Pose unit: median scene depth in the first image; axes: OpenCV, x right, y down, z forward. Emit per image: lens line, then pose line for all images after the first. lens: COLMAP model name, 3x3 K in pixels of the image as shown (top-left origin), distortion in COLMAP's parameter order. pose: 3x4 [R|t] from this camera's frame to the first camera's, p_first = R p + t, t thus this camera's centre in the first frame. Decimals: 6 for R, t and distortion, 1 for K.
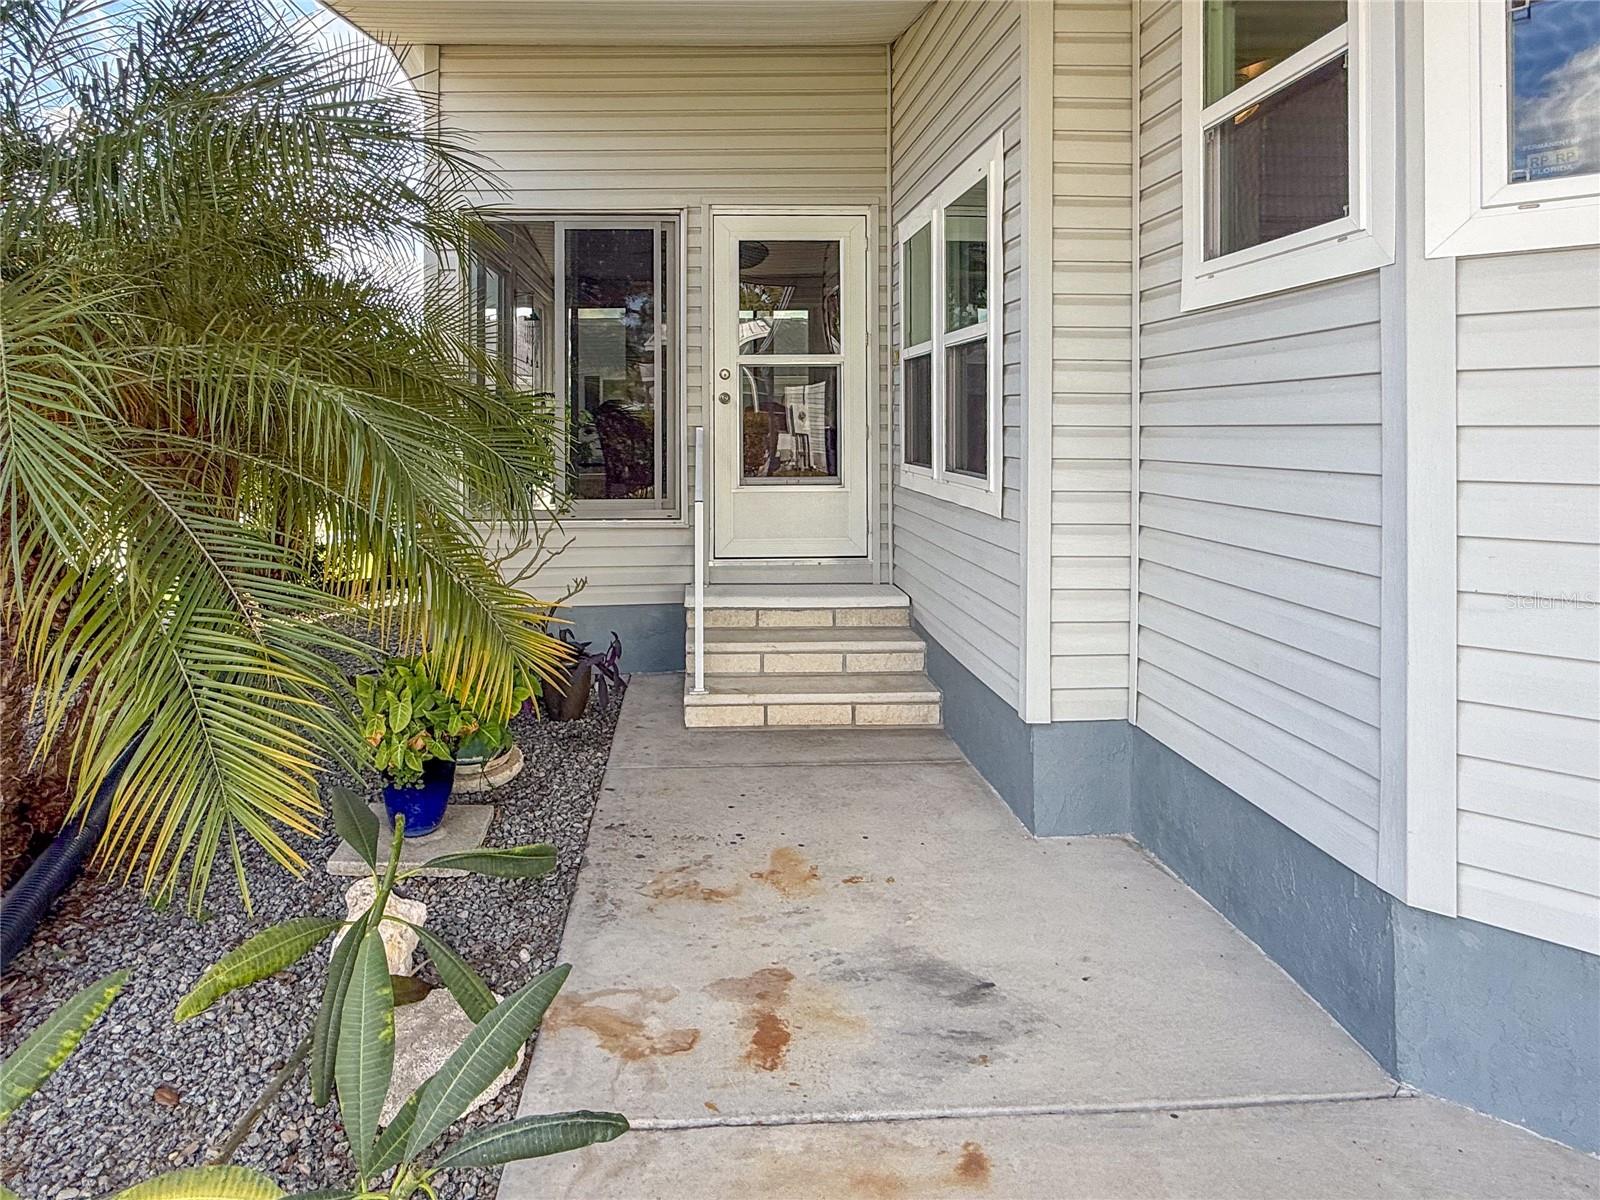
lens RADIAL K [[891.4, 0, 800.0], [0, 891.4, 600.0], [0, 0, 1]] dist [0.000005, -0.000434]
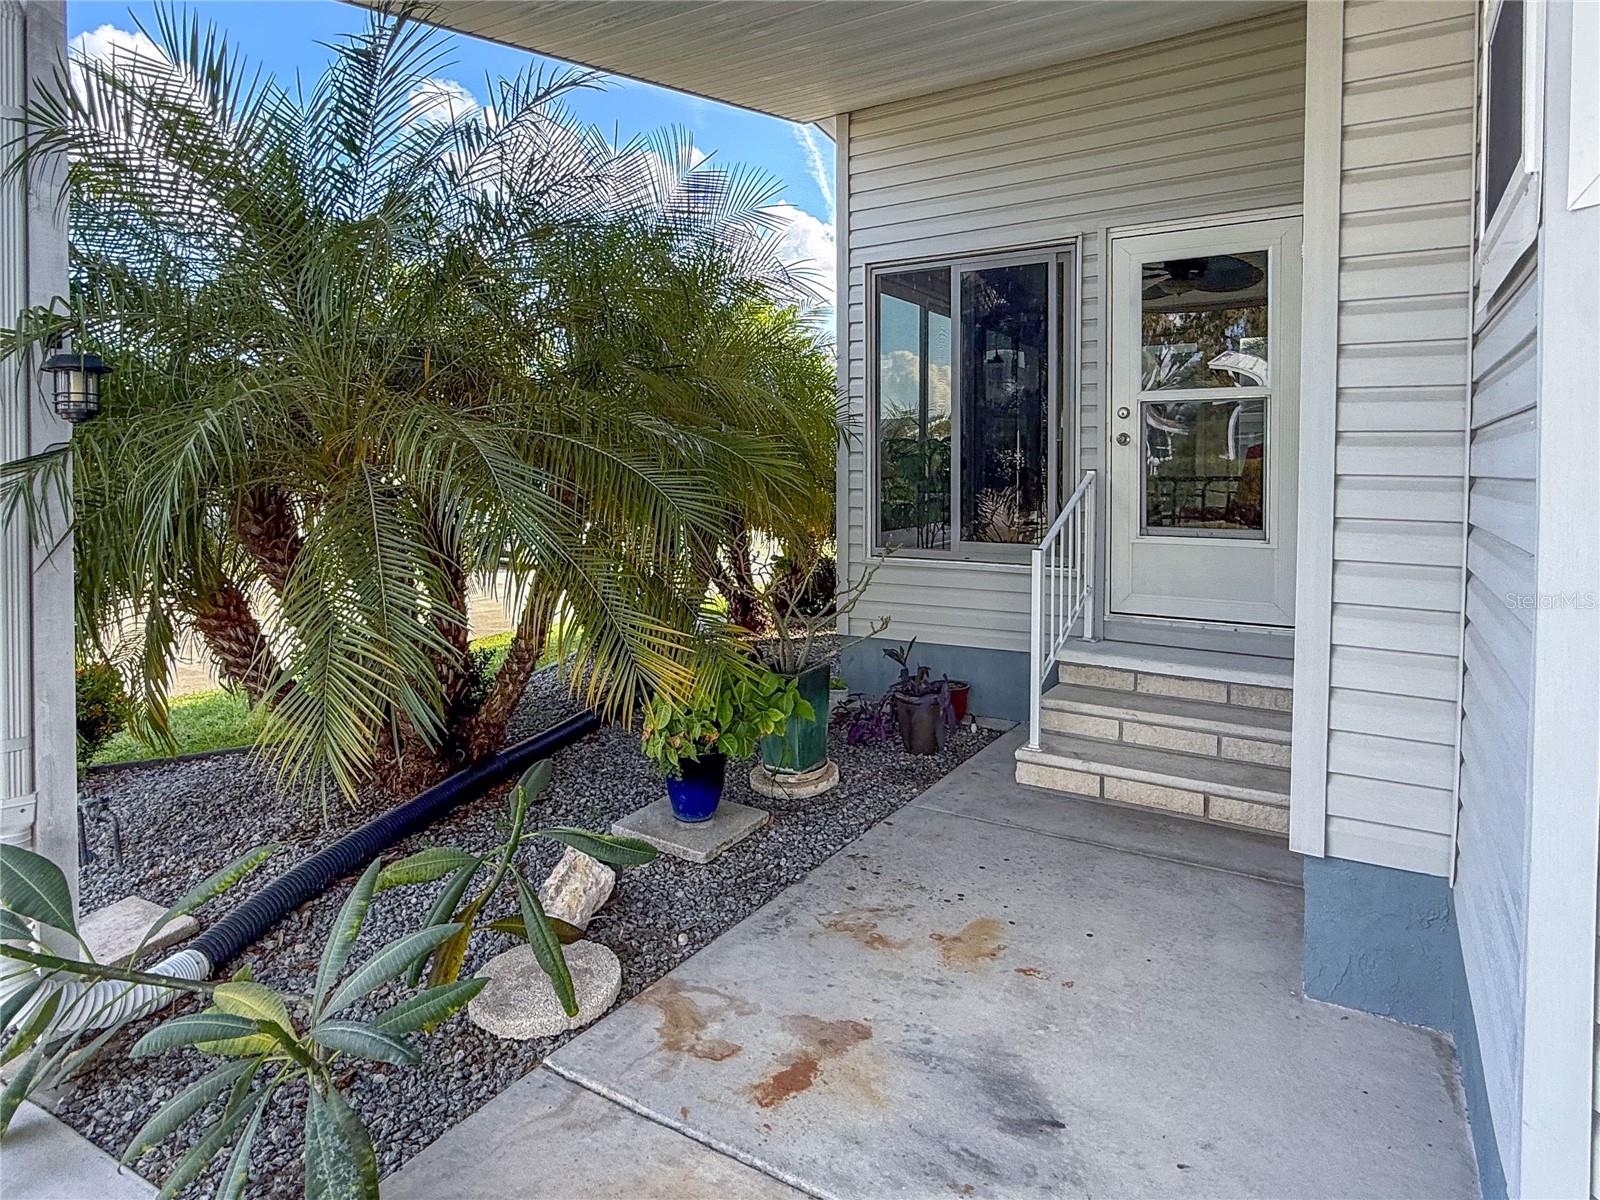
lens RADIAL K [[891.2, 0, 798.0], [0, 891.2, 662.2], [0, 0, 1]] dist [0.002087, 0.000120]
pose [[0.835561, 0.124171, -0.535182, 0.223314], [-0.111752, 0.992172, 0.055725, -0.017739], [0.537912, 0.013246, 0.842897, 0.071345]]
